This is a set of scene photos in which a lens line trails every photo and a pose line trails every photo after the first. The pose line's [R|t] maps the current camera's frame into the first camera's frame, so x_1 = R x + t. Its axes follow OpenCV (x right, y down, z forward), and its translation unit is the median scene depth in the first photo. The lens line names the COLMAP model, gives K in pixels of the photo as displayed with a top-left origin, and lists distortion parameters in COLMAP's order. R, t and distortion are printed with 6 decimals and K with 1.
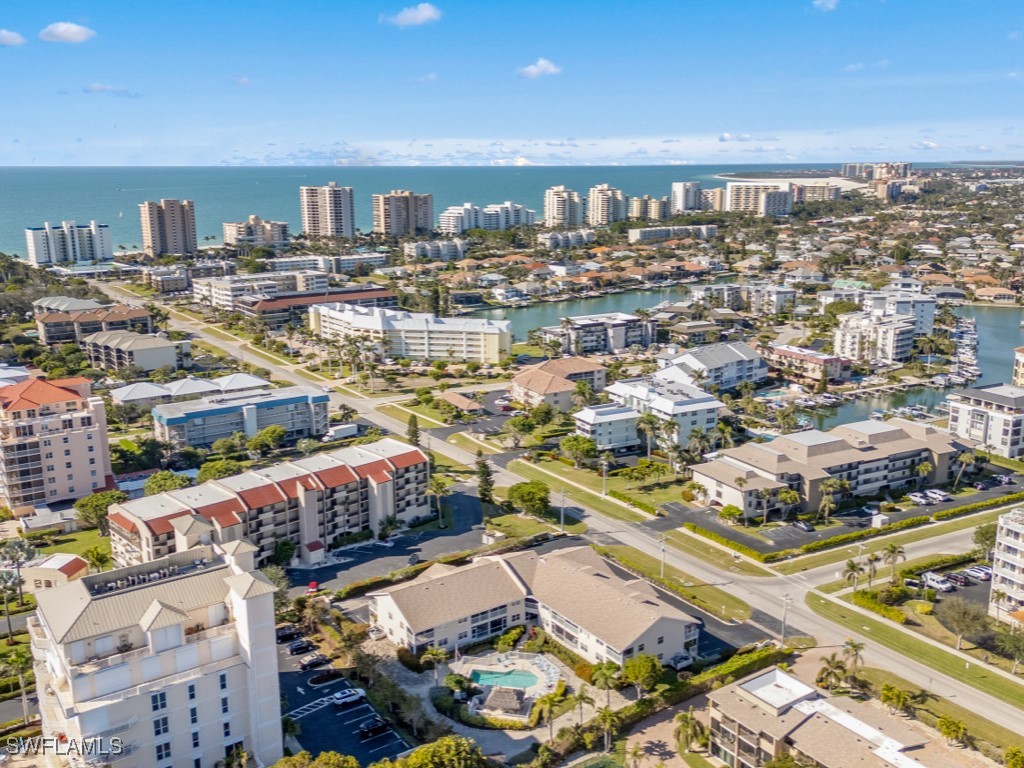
lens RADIAL K [[944.9, 0, 515.0], [0, 944.9, 384.1], [0, 0, 1]] dist [0.129645, -0.221516]
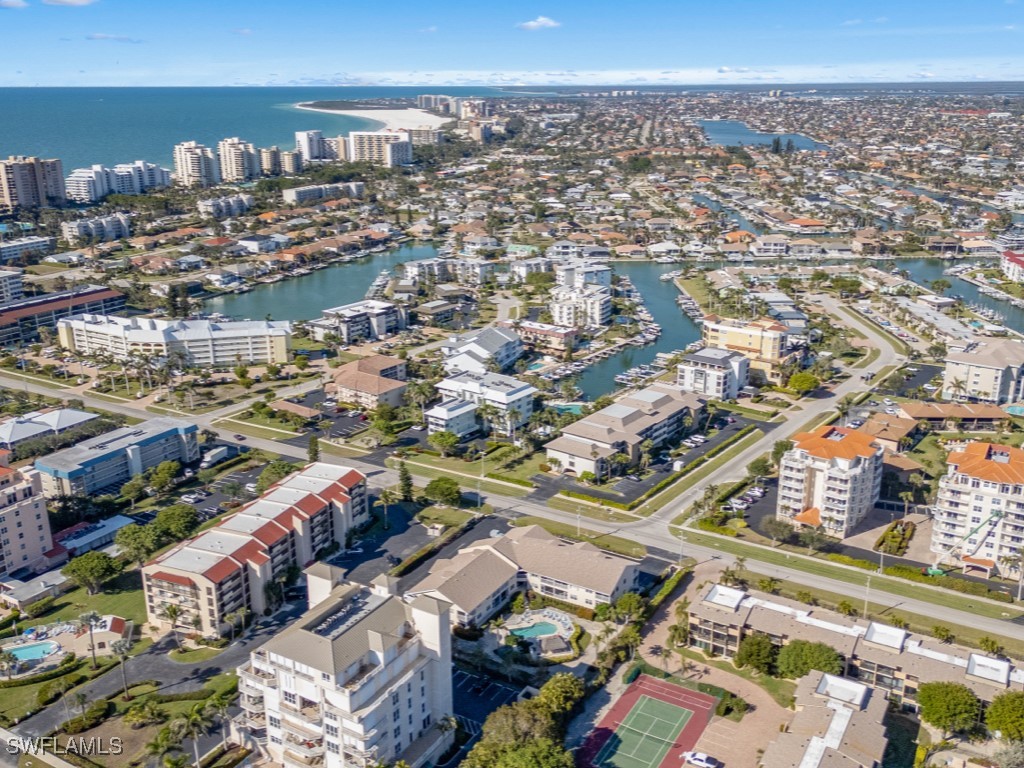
lens RADIAL K [[944.9, 0, 515.0], [0, 944.9, 384.1], [0, 0, 1]] dist [0.129645, -0.221516]
pose [[0.907864, -0.126012, 0.399881, -0.298268], [0.095524, 0.990848, 0.095367, -0.103633], [-0.408239, -0.048382, 0.911592, -0.141828]]
